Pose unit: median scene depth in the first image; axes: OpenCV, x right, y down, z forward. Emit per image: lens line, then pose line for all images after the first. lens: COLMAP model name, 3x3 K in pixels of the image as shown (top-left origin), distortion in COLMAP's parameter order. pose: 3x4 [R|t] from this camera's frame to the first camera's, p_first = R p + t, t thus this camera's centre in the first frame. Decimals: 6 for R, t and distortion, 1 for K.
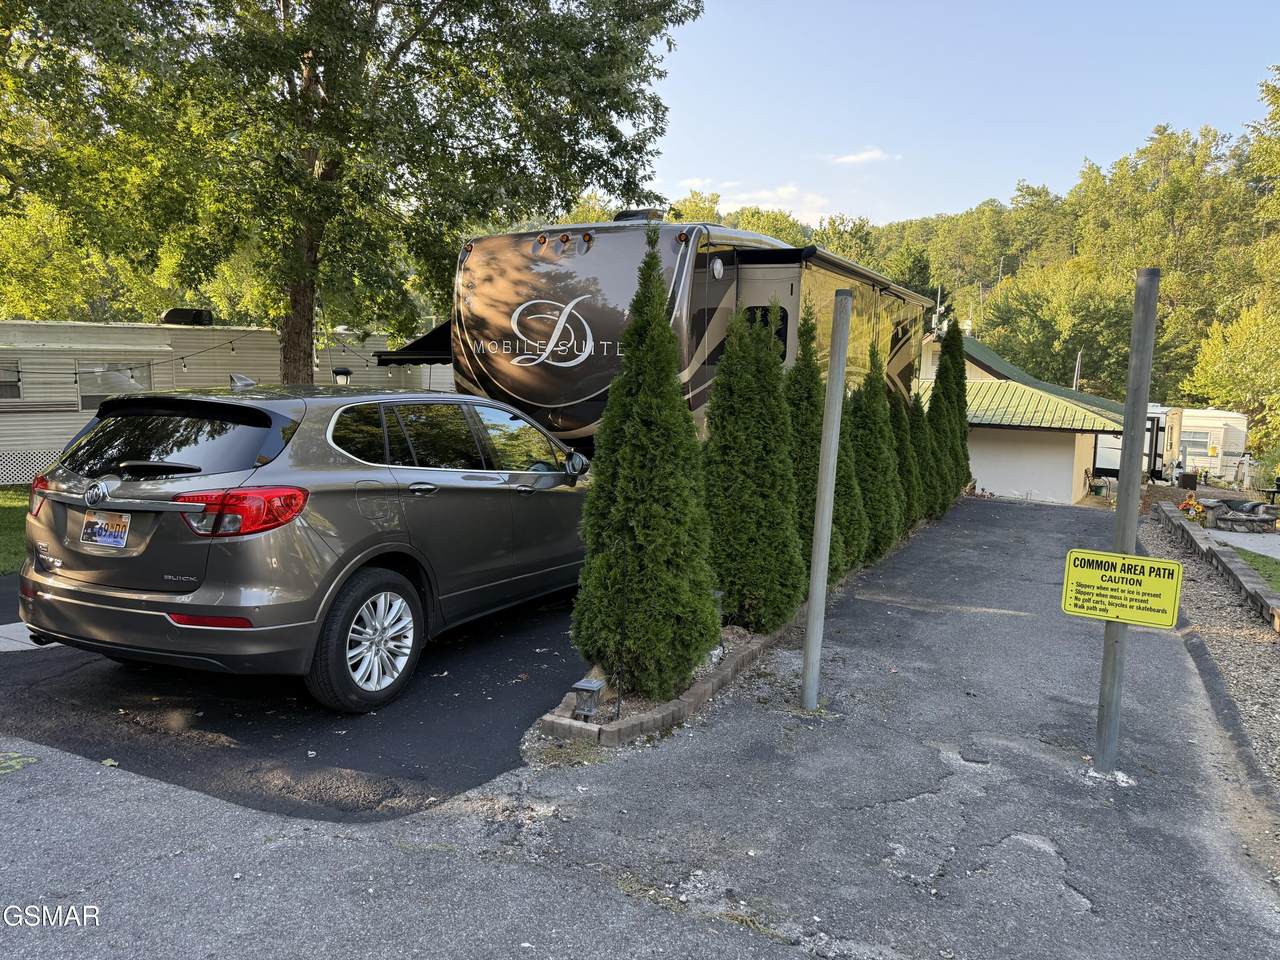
lens RADIAL K [[888.5, 0, 643.0], [0, 888.5, 482.2], [0, 0, 1]] dist [0.083779, -0.117199]
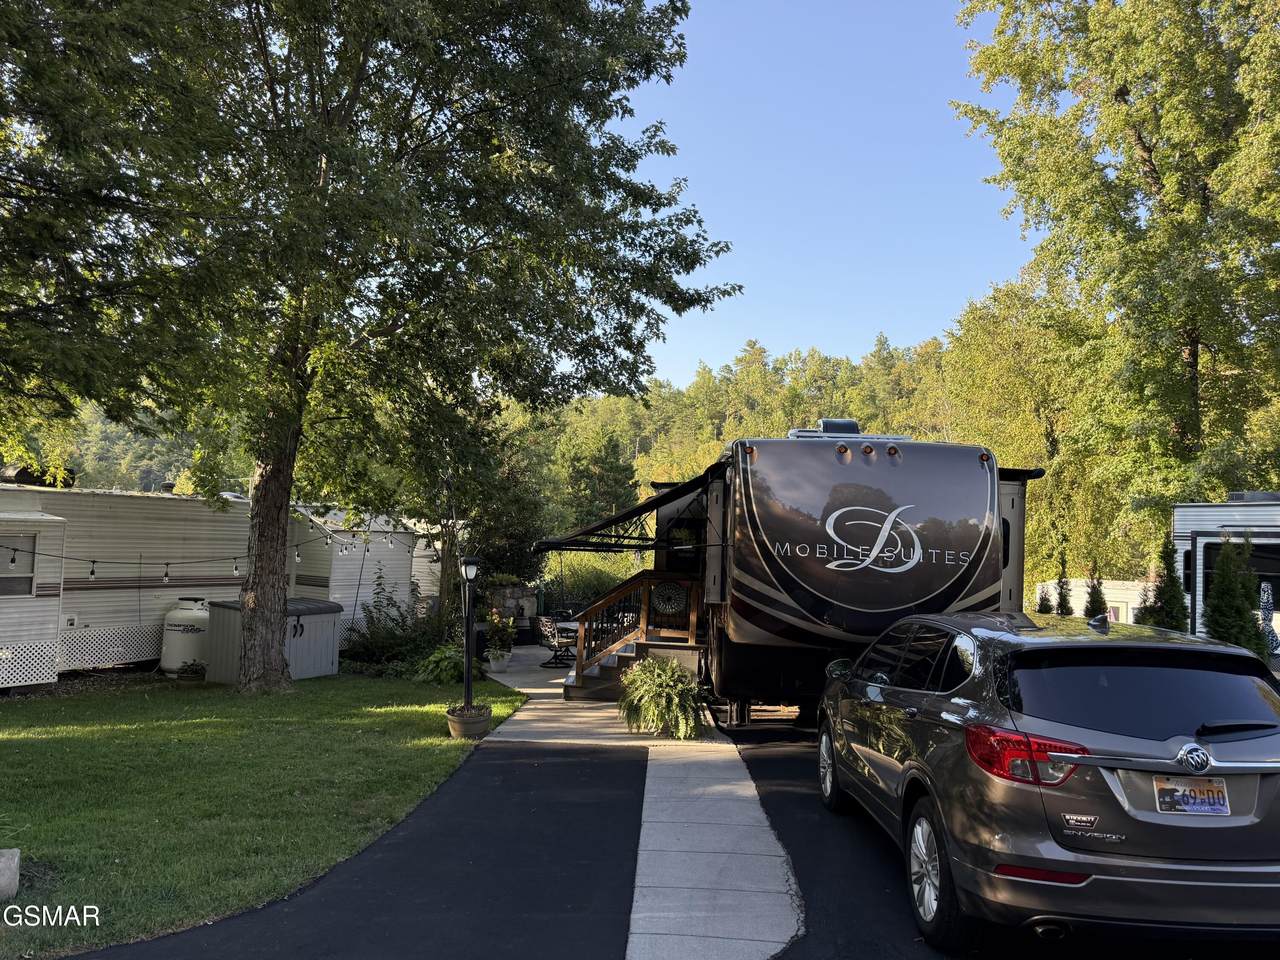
lens RADIAL K [[888.5, 0, 643.0], [0, 888.5, 482.2], [0, 0, 1]] dist [0.083779, -0.117199]
pose [[0.917885, 0.046673, 0.394093, -0.405155], [0.024821, 0.984364, -0.174391, -0.032068], [-0.396071, 0.169852, 0.902374, 0.090872]]
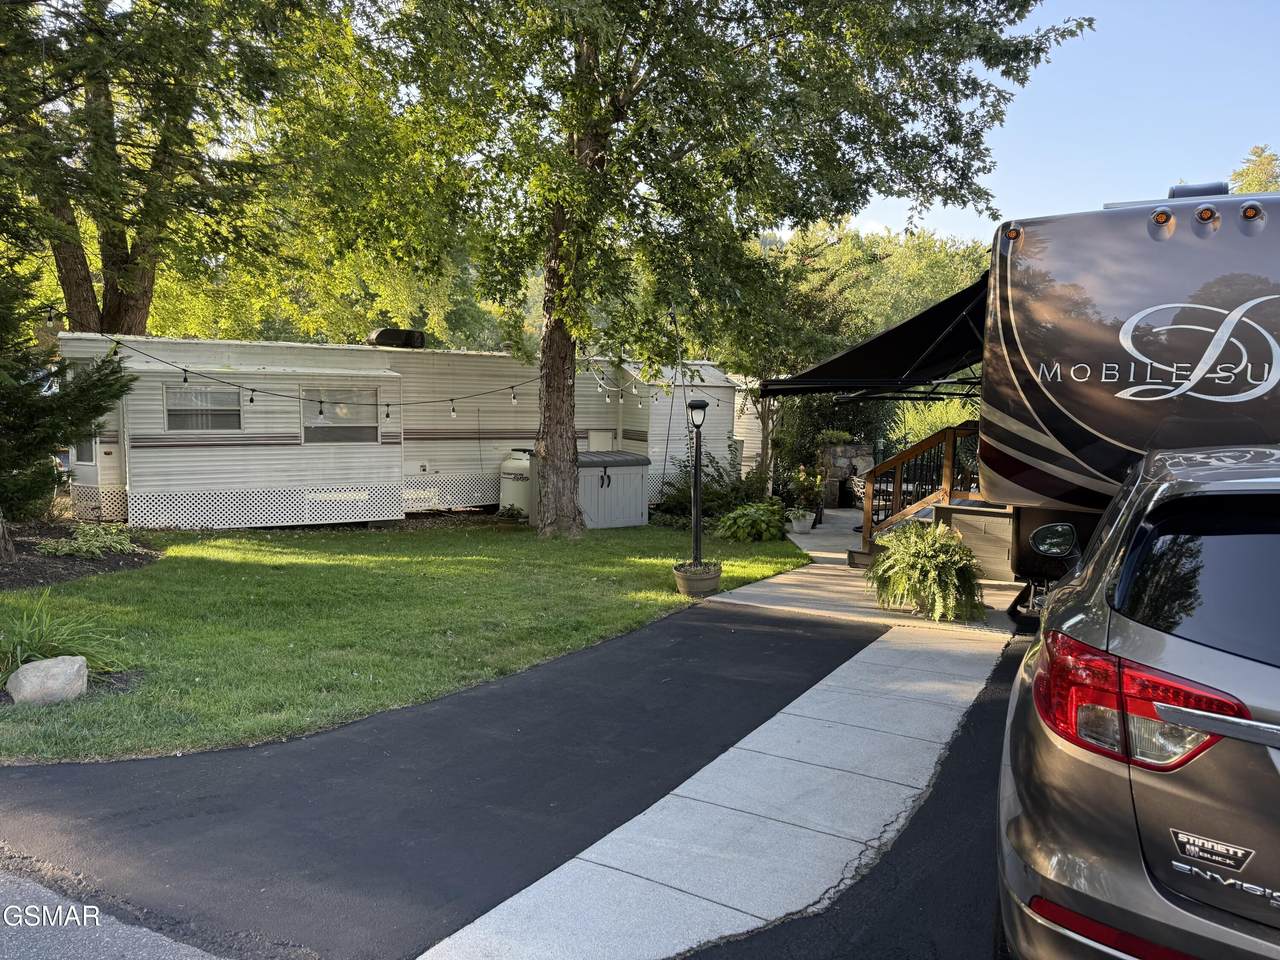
lens RADIAL K [[893.0, 0, 639.4], [0, 893.0, 484.8], [0, 0, 1]] dist [0.090207, -0.108257]
pose [[0.997966, 0.014702, -0.062023, -0.256228], [-0.016384, 0.999509, -0.026696, -0.023334], [0.061600, 0.027658, 0.997718, 0.161693]]
